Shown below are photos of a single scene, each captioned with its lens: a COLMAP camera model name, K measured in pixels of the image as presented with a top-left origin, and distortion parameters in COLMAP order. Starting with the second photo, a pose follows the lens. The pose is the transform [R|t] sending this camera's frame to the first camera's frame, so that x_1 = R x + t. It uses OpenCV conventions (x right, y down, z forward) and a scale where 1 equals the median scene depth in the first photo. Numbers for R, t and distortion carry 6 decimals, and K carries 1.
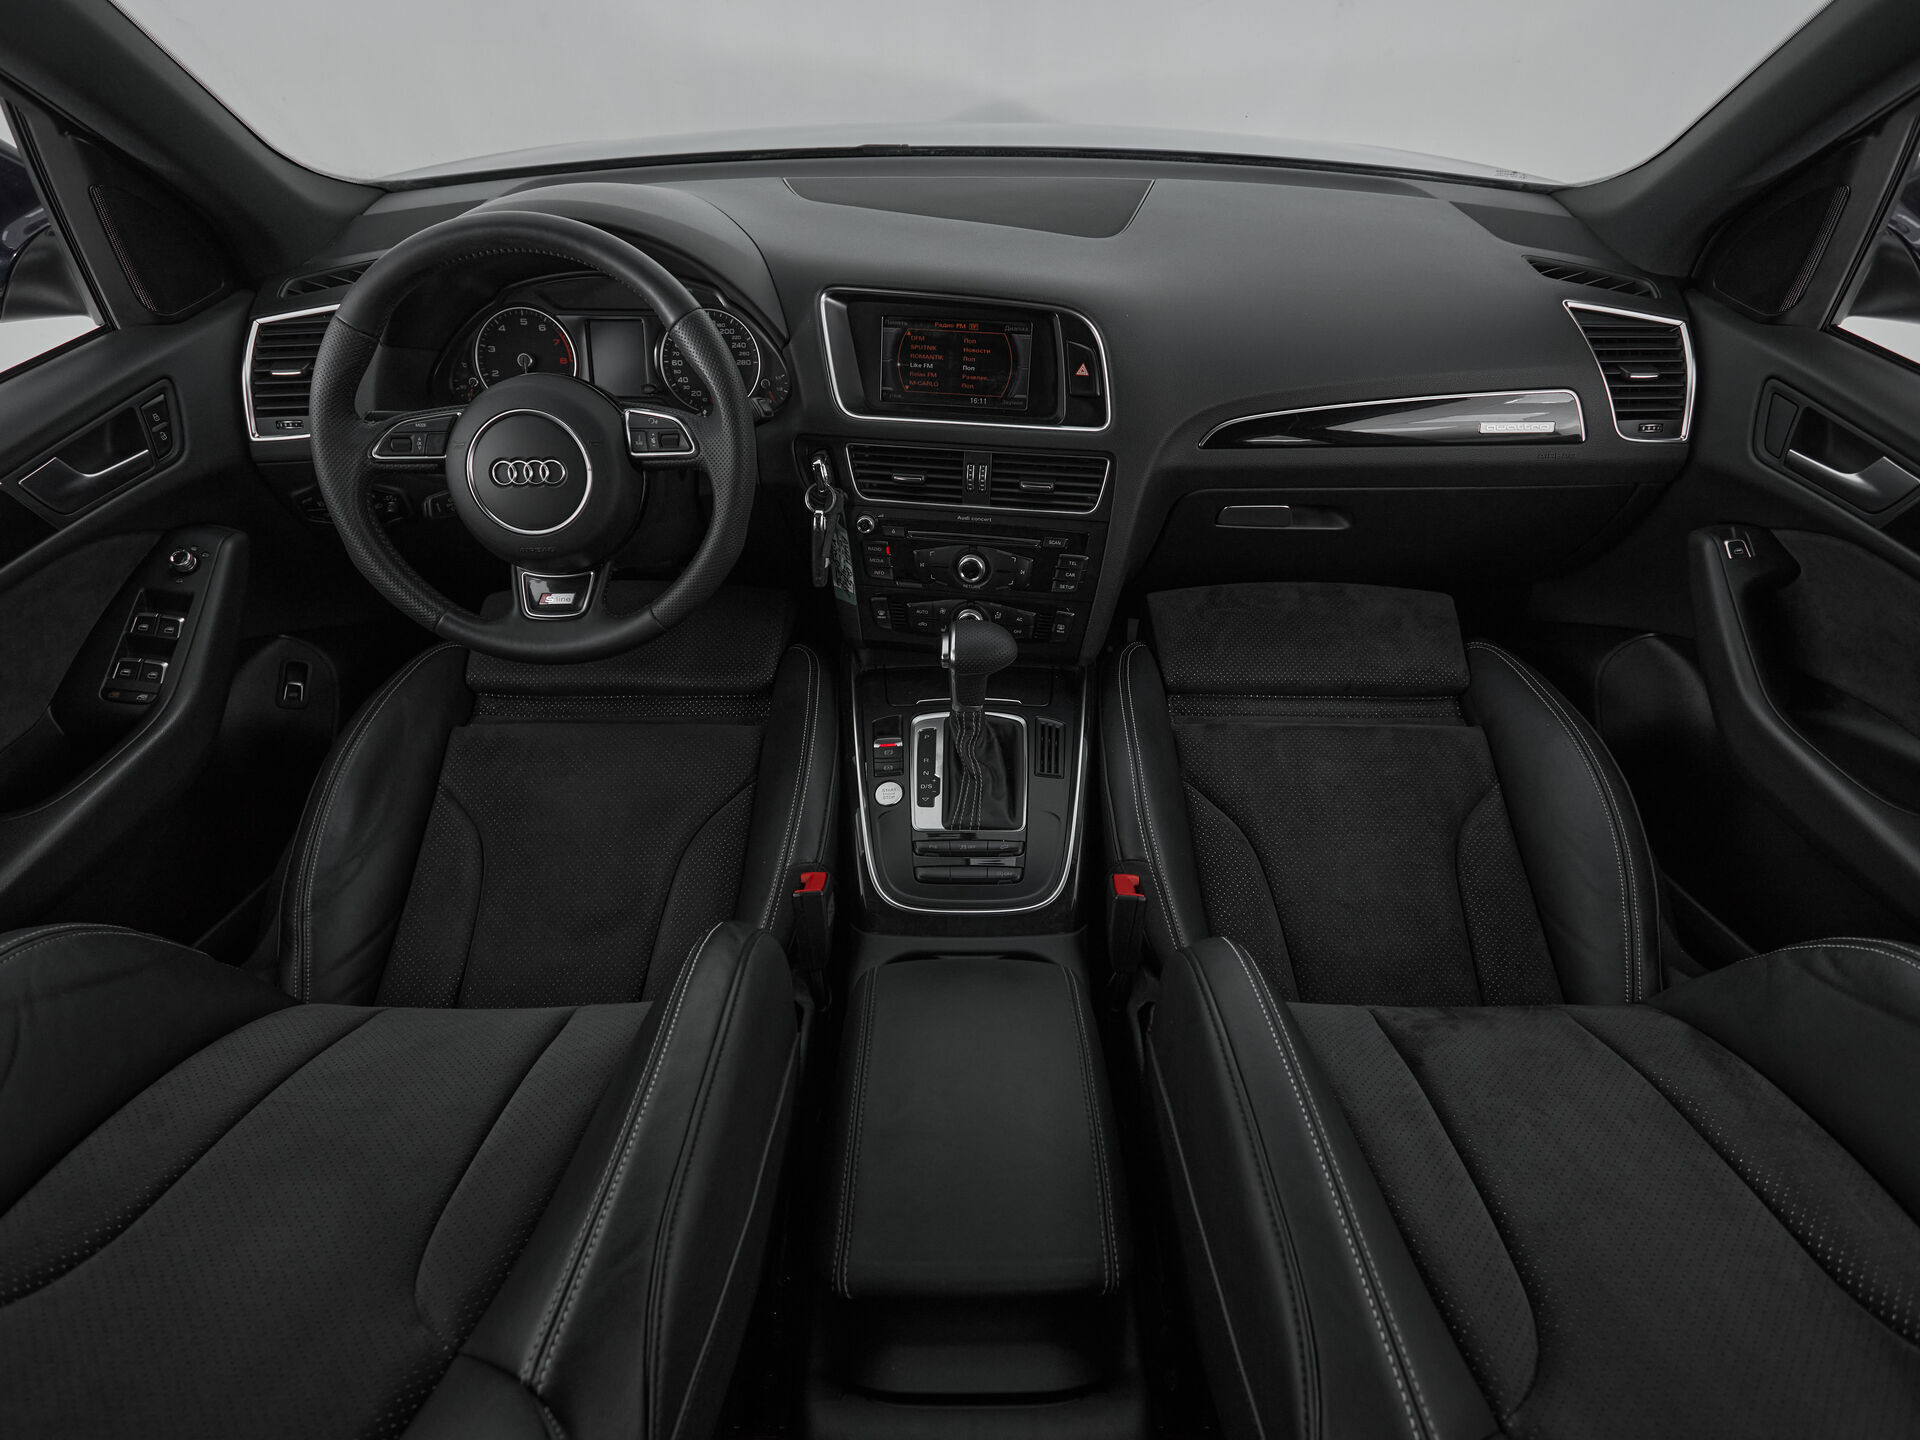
lens RADIAL K [[1017.5, 0, 964.3], [0, 1017.5, 712.6], [0, 0, 1]] dist [-0.002658, -0.000832]
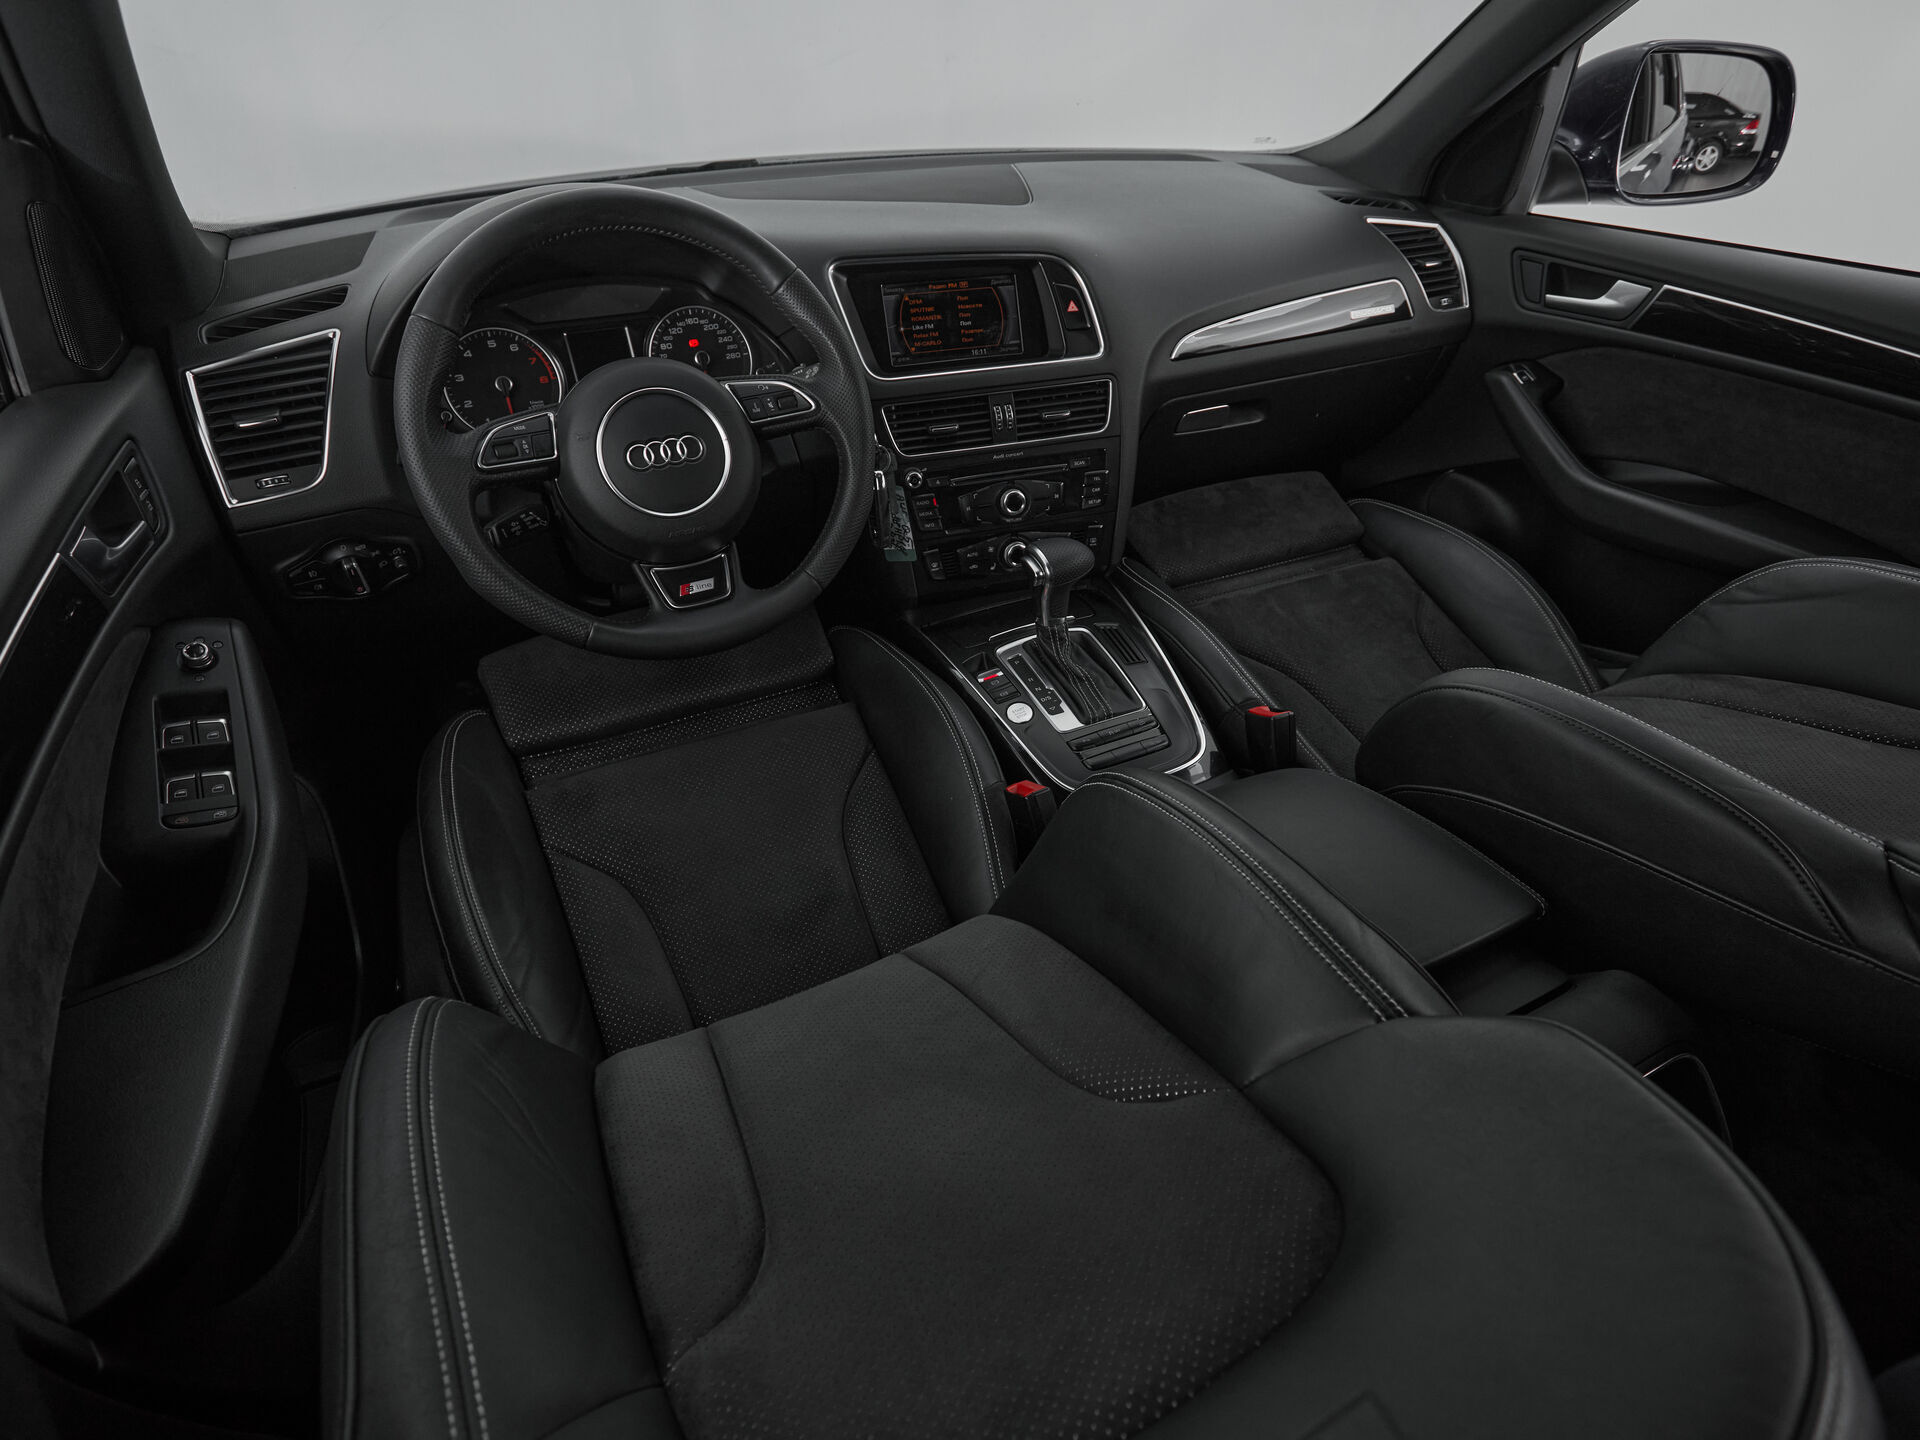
lens RADIAL K [[1025.3, 0, 988.9], [0, 1025.3, 728.3], [0, 0, 1]] dist [-0.003040, -0.000569]
pose [[0.894232, -0.265444, 0.360400, -0.487254], [0.287043, 0.957894, -0.006705, 0.091733], [-0.343445, 0.109446, 0.932774, 0.016317]]
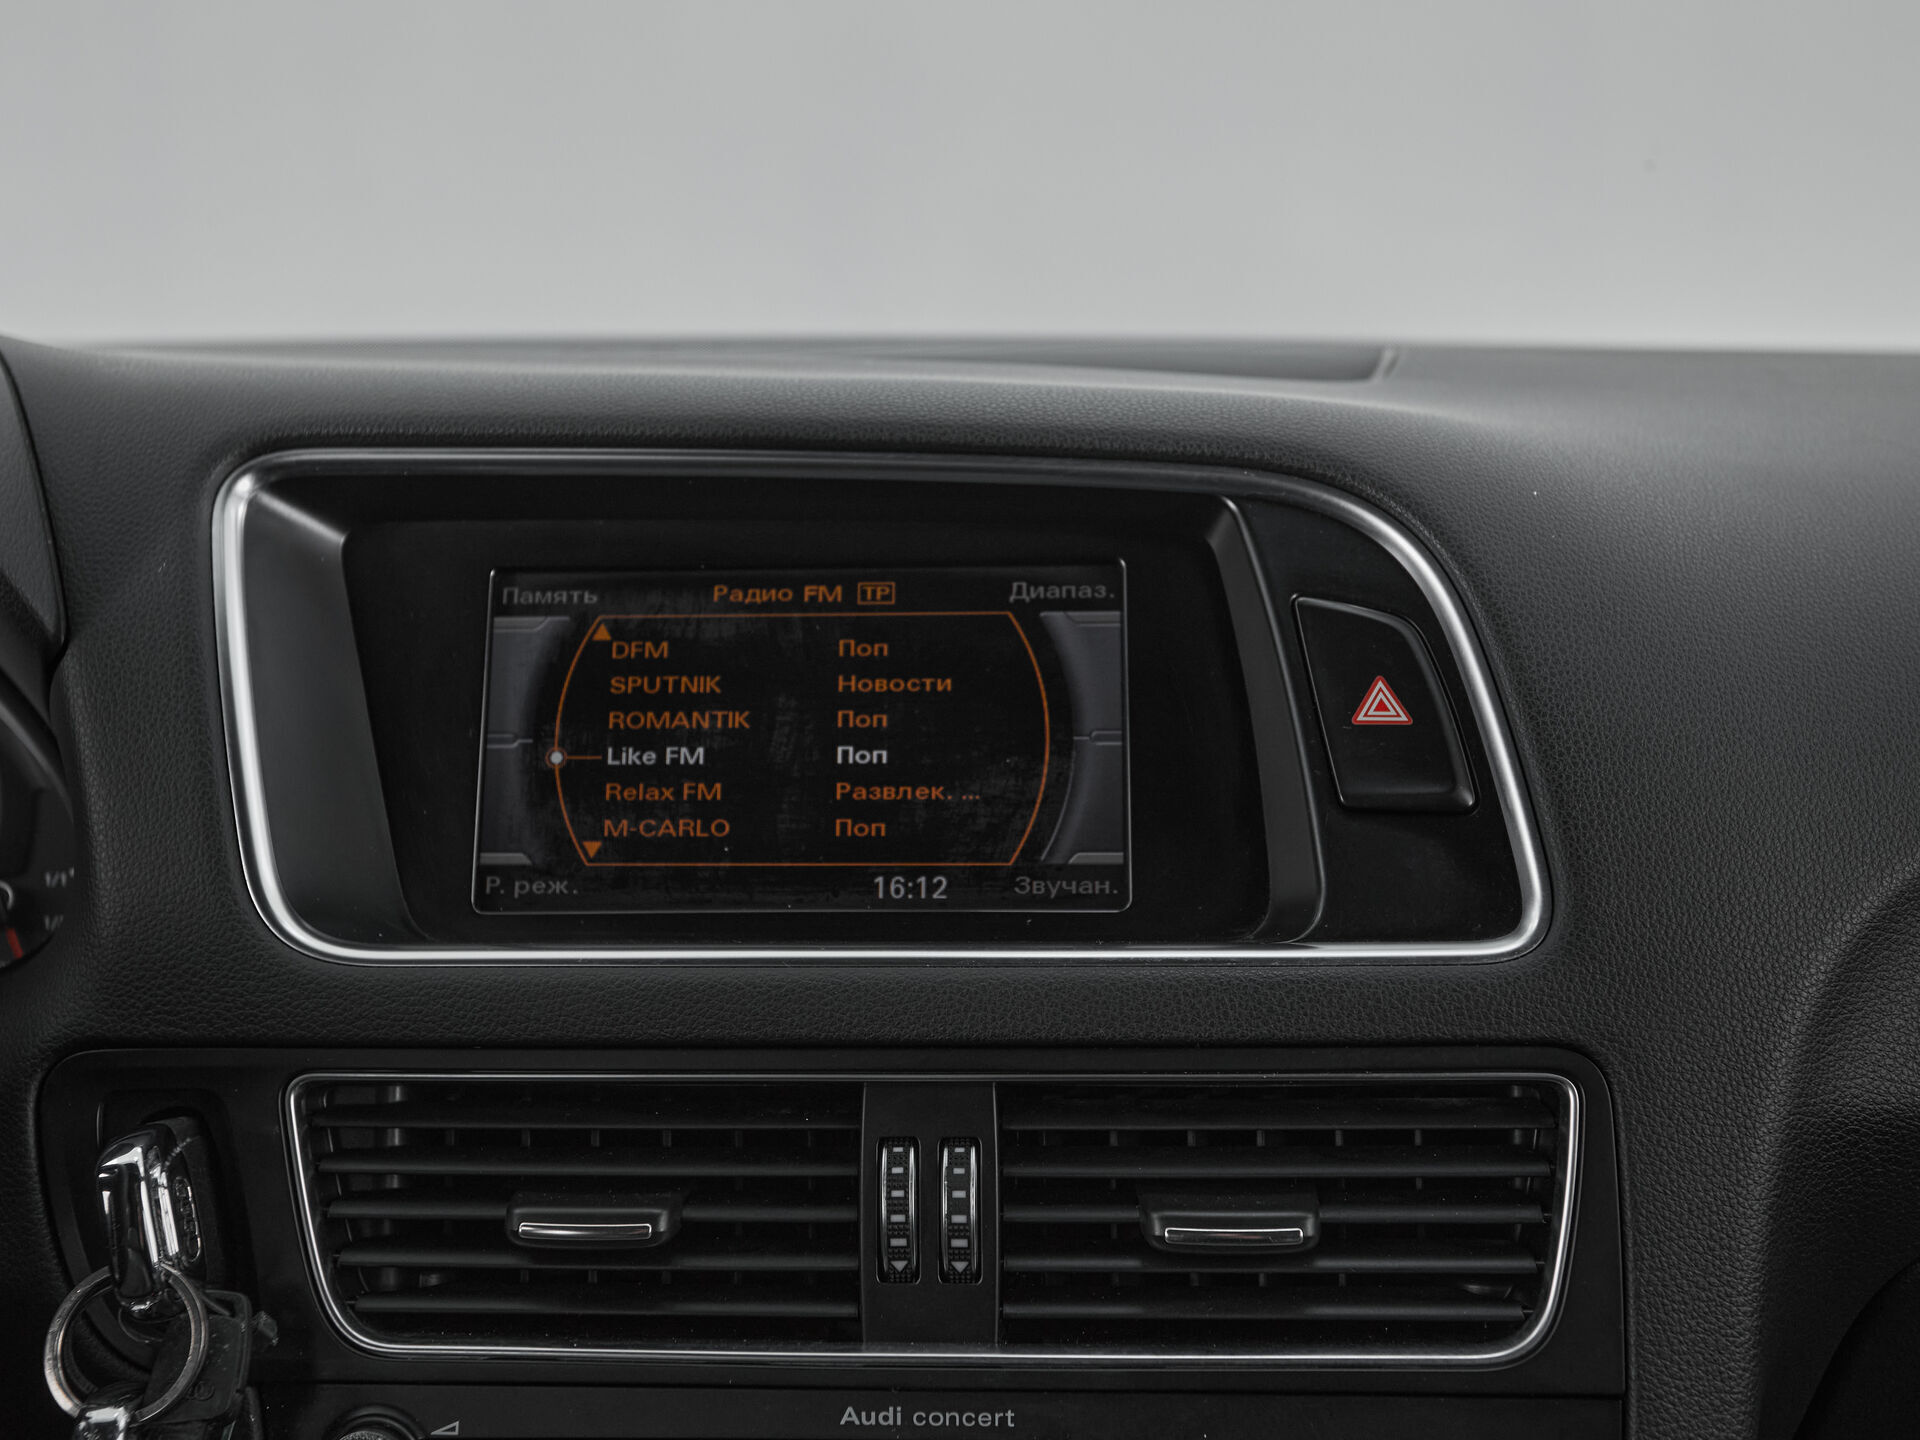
lens RADIAL K [[2140.1, 0, 902.5], [0, 2140.1, 722.2], [0, 0, 1]] dist [-0.034169, -0.005473]
pose [[0.997459, -0.025974, 0.066346, -0.018546], [0.057513, 0.843167, -0.534566, -0.086150], [-0.042056, 0.537023, 0.842518, 0.591964]]
